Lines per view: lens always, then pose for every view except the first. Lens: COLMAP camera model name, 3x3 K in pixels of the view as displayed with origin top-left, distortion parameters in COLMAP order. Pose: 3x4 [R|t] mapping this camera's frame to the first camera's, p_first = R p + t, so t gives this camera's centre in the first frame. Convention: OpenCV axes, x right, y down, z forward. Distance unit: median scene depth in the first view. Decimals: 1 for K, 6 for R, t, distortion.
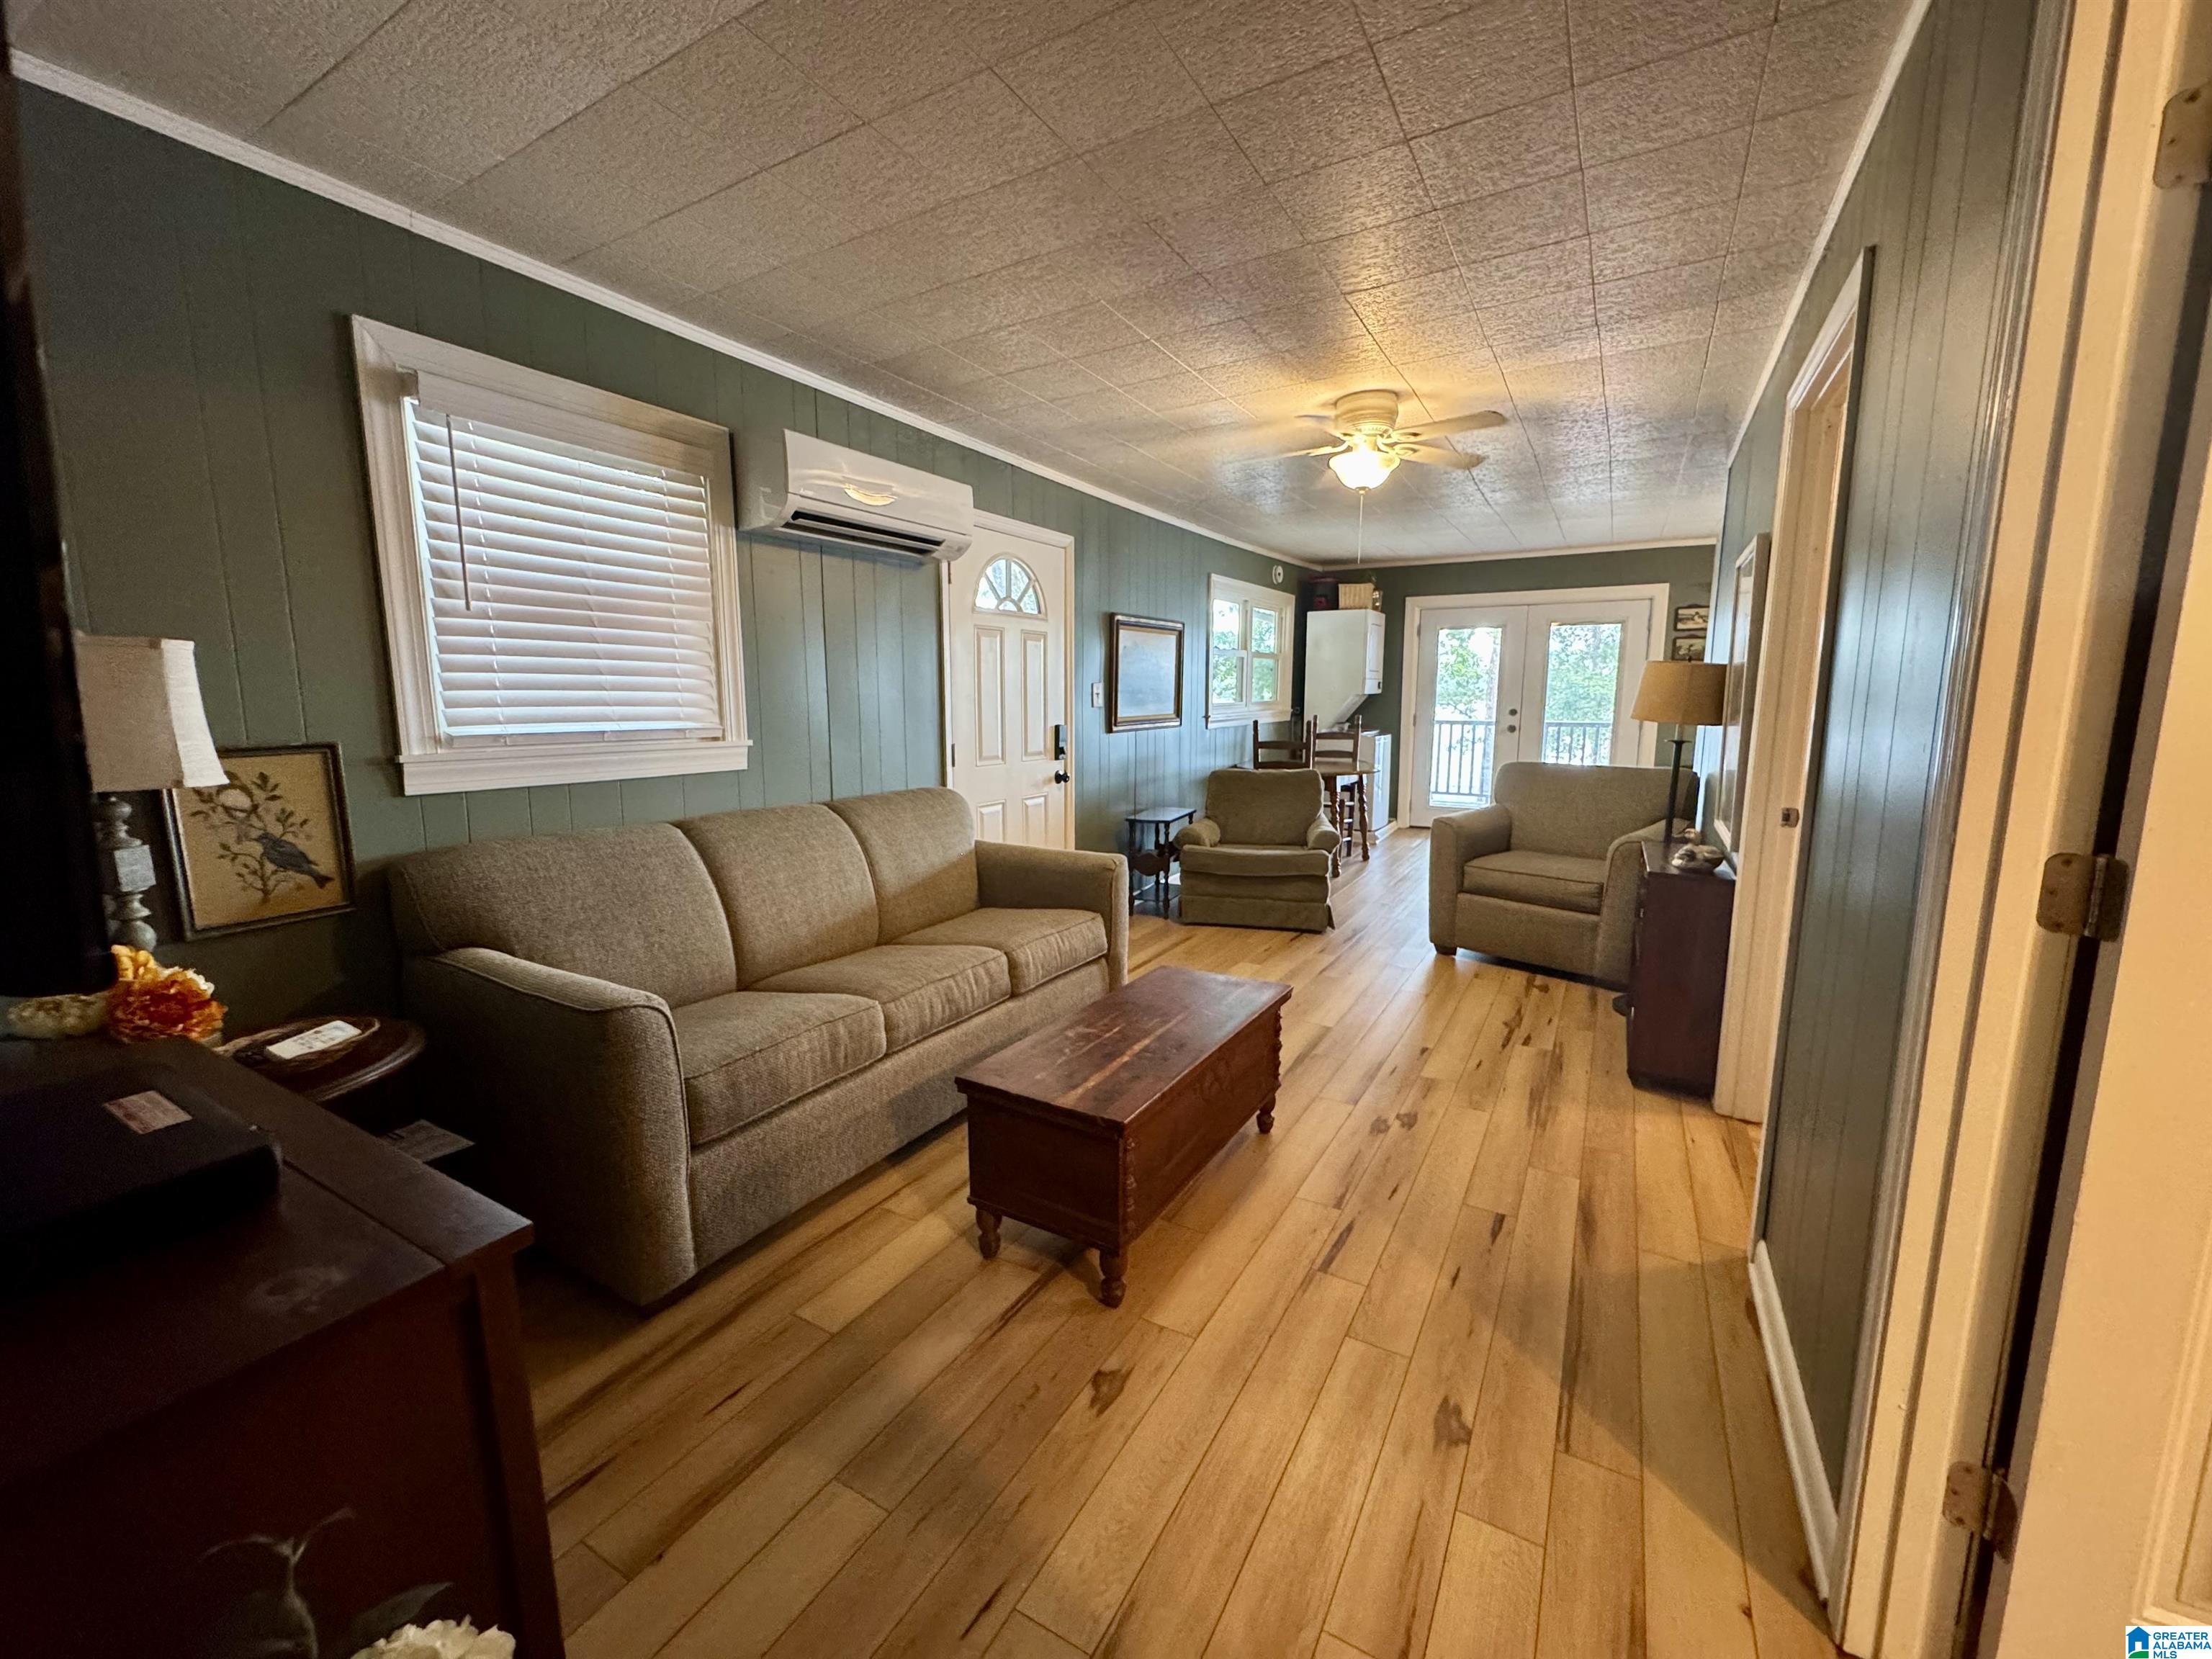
lens RADIAL K [[882.1, 0, 1106.0], [0, 882.1, 829.5], [0, 0, 1]] dist [-0.001450, -0.000278]
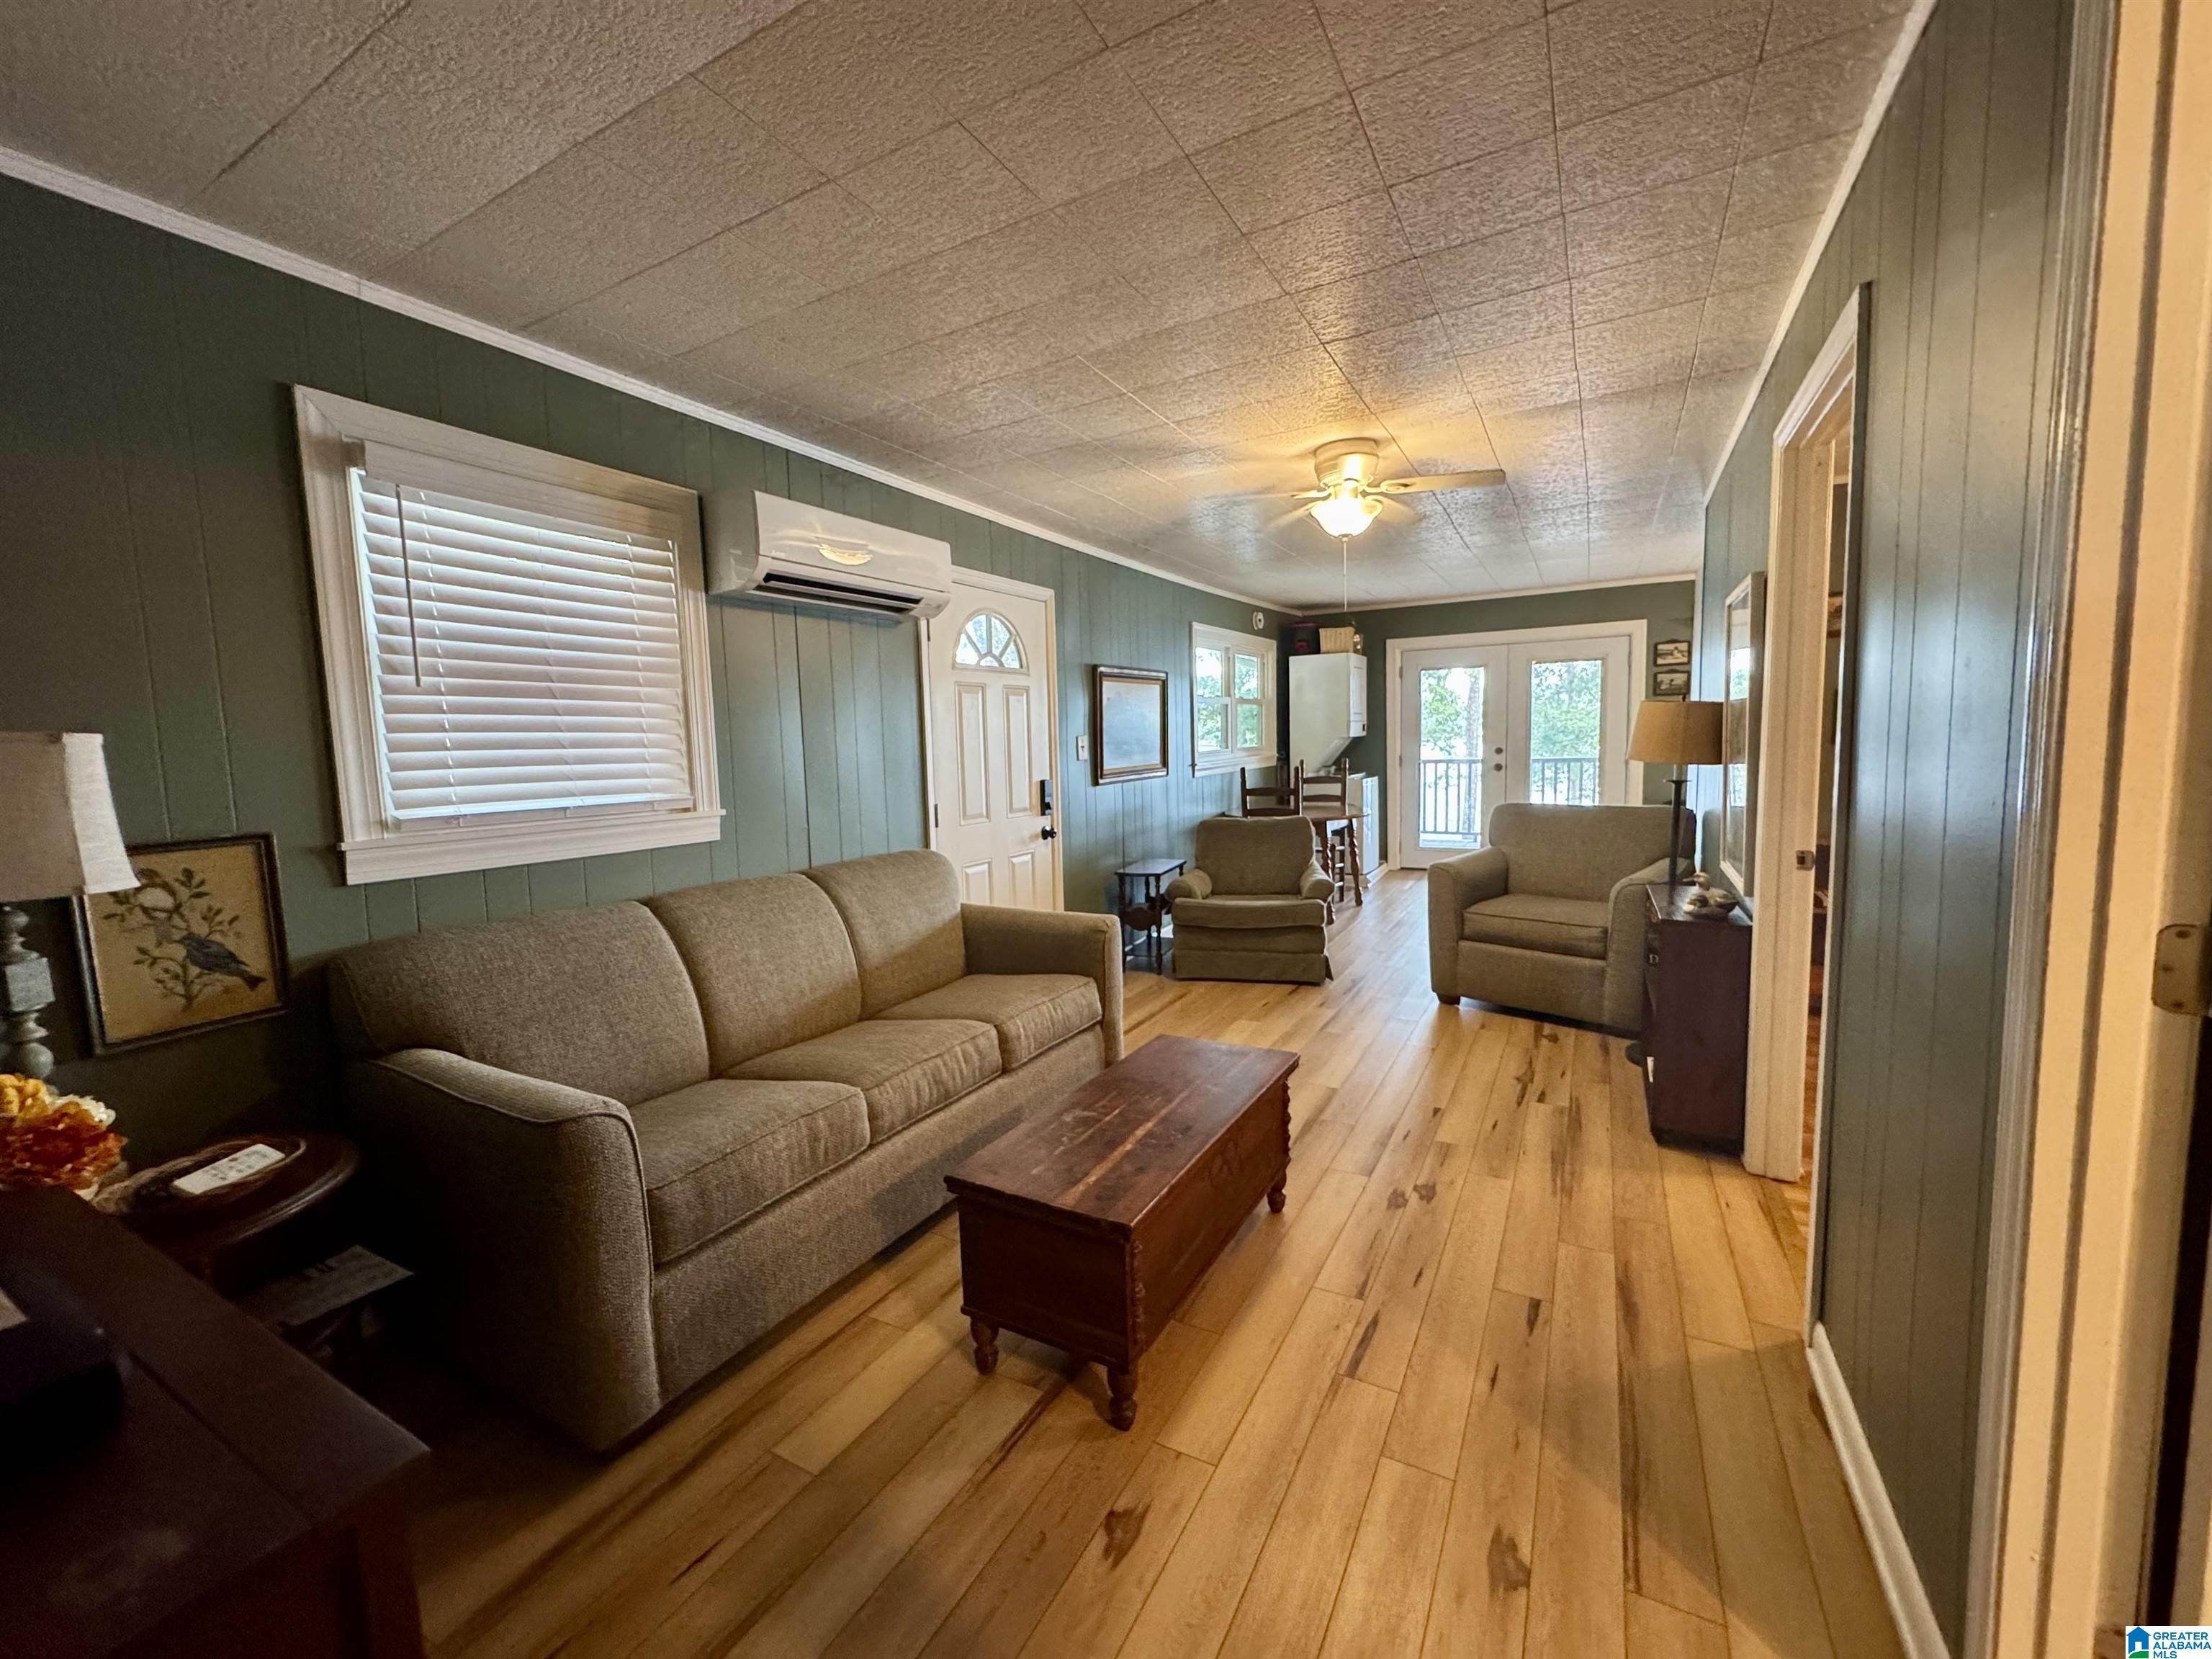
lens RADIAL K [[882.1, 0, 1106.0], [0, 882.1, 829.5], [0, 0, 1]] dist [-0.001450, -0.000278]
pose [[0.999415, -0.029712, 0.016954, -0.006072], [0.030528, 0.998277, -0.050103, -0.024849], [-0.015436, 0.050592, 0.998600, 0.049914]]
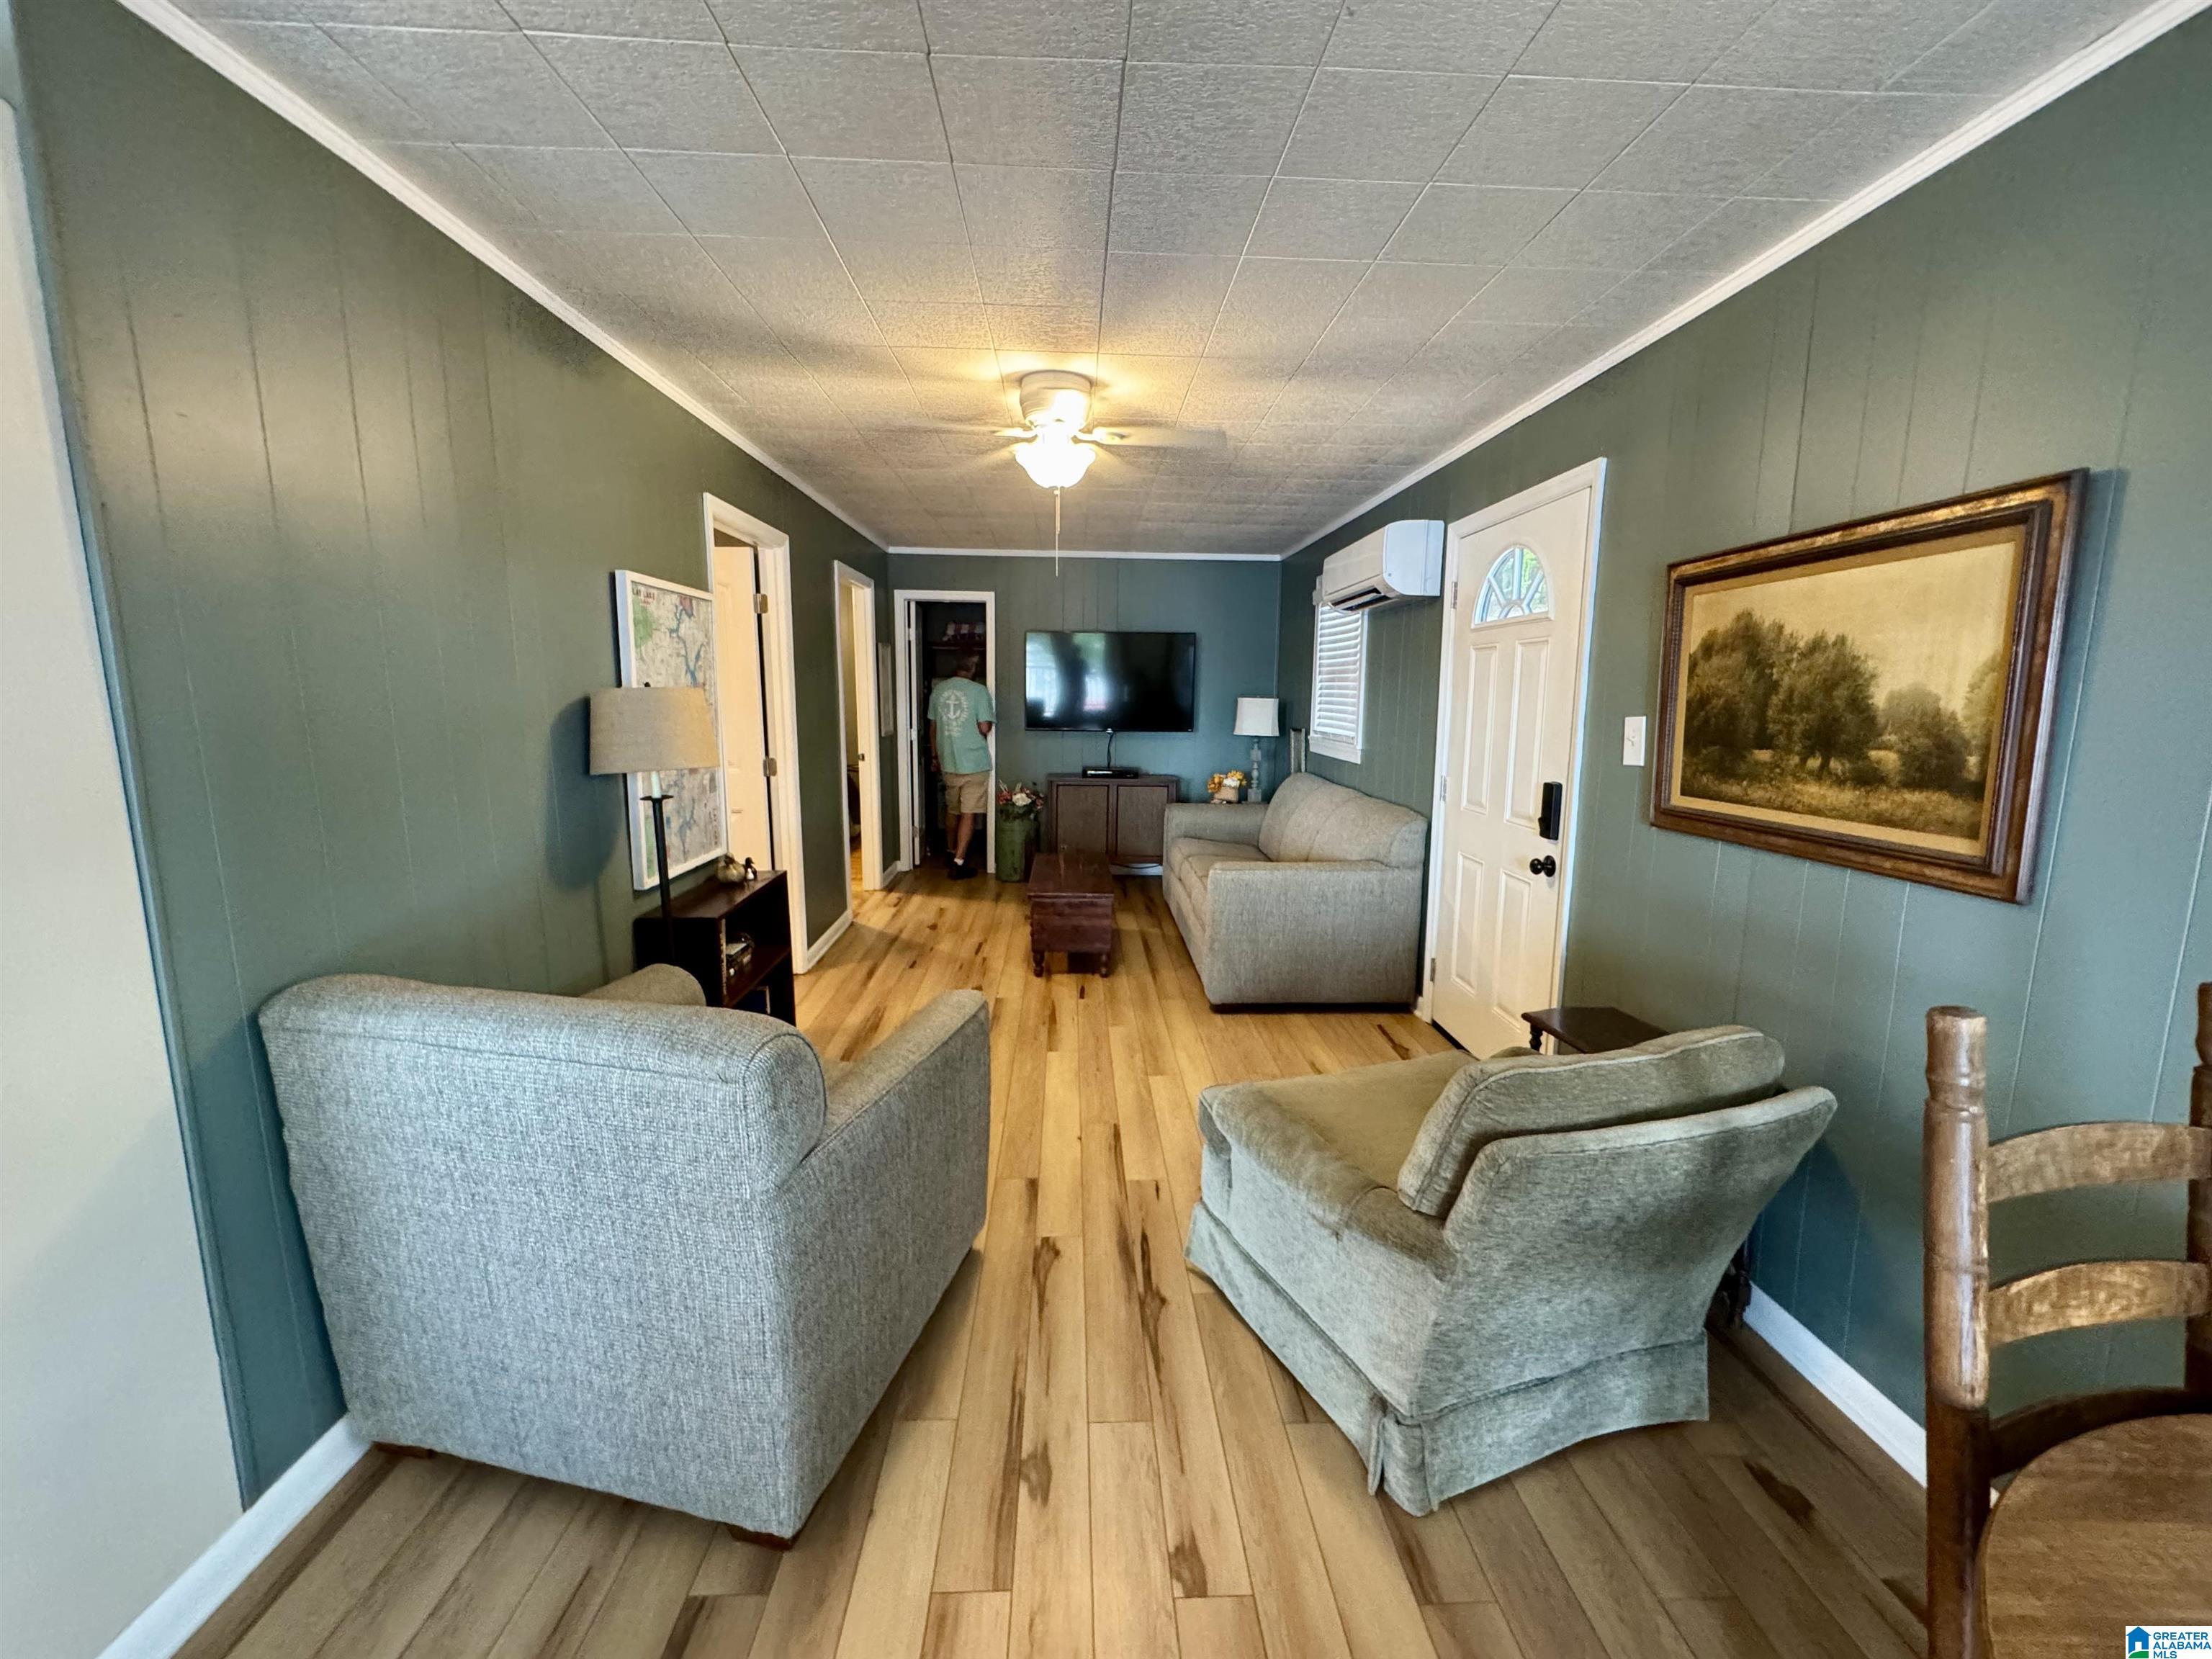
lens RADIAL K [[882.1, 0, 1106.0], [0, 882.1, 829.5], [0, 0, 1]] dist [-0.001450, -0.000278]
pose [[-0.840546, 0.077233, -0.536206, 1.090003], [-0.087287, 0.957545, 0.274751, -0.459763], [0.534661, 0.277744, -0.798120, 2.666506]]
